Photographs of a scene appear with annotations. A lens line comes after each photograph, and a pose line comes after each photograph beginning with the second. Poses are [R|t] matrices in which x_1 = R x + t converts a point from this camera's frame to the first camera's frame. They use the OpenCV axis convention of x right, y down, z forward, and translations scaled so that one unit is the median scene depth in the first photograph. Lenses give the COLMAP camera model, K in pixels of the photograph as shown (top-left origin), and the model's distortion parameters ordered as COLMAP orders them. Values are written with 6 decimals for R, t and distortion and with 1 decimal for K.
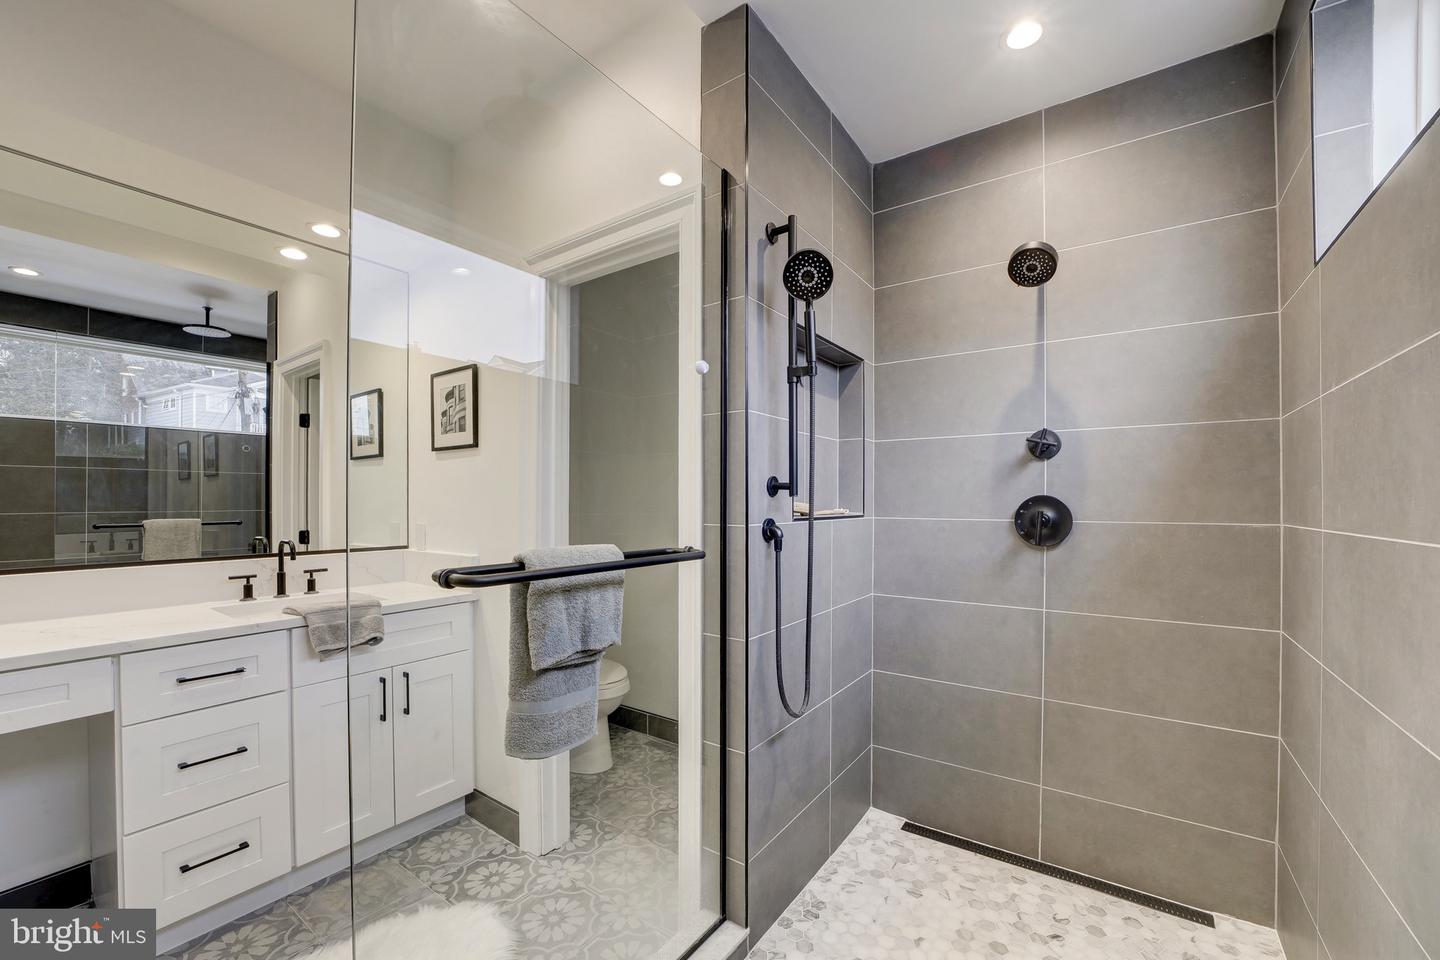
lens RADIAL K [[572.8, 0, 720.0], [0, 572.8, 480.0], [0, 0, 1]] dist [-0.044112, 0.012579]
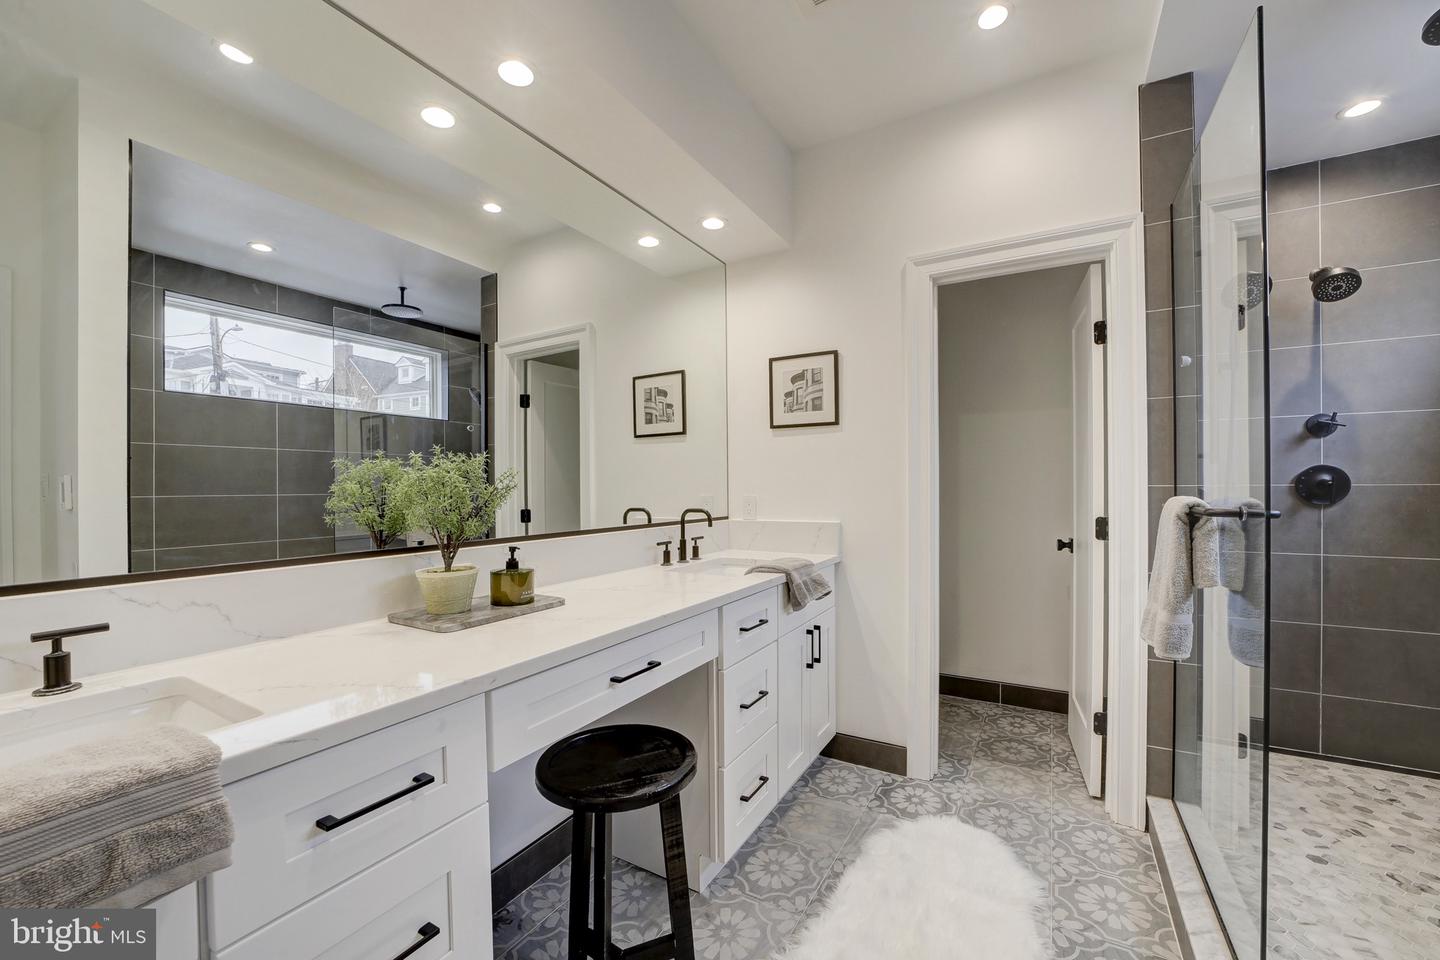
lens RADIAL K [[565.2, 0, 715.8], [0, 565.2, 470.7], [0, 0, 1]] dist [-0.042024, 0.009497]
pose [[0.995426, -0.001567, 0.095518, -0.825343], [0.001443, 0.999998, 0.001373, 0.032719], [-0.095520, -0.001228, 0.995427, -0.083632]]
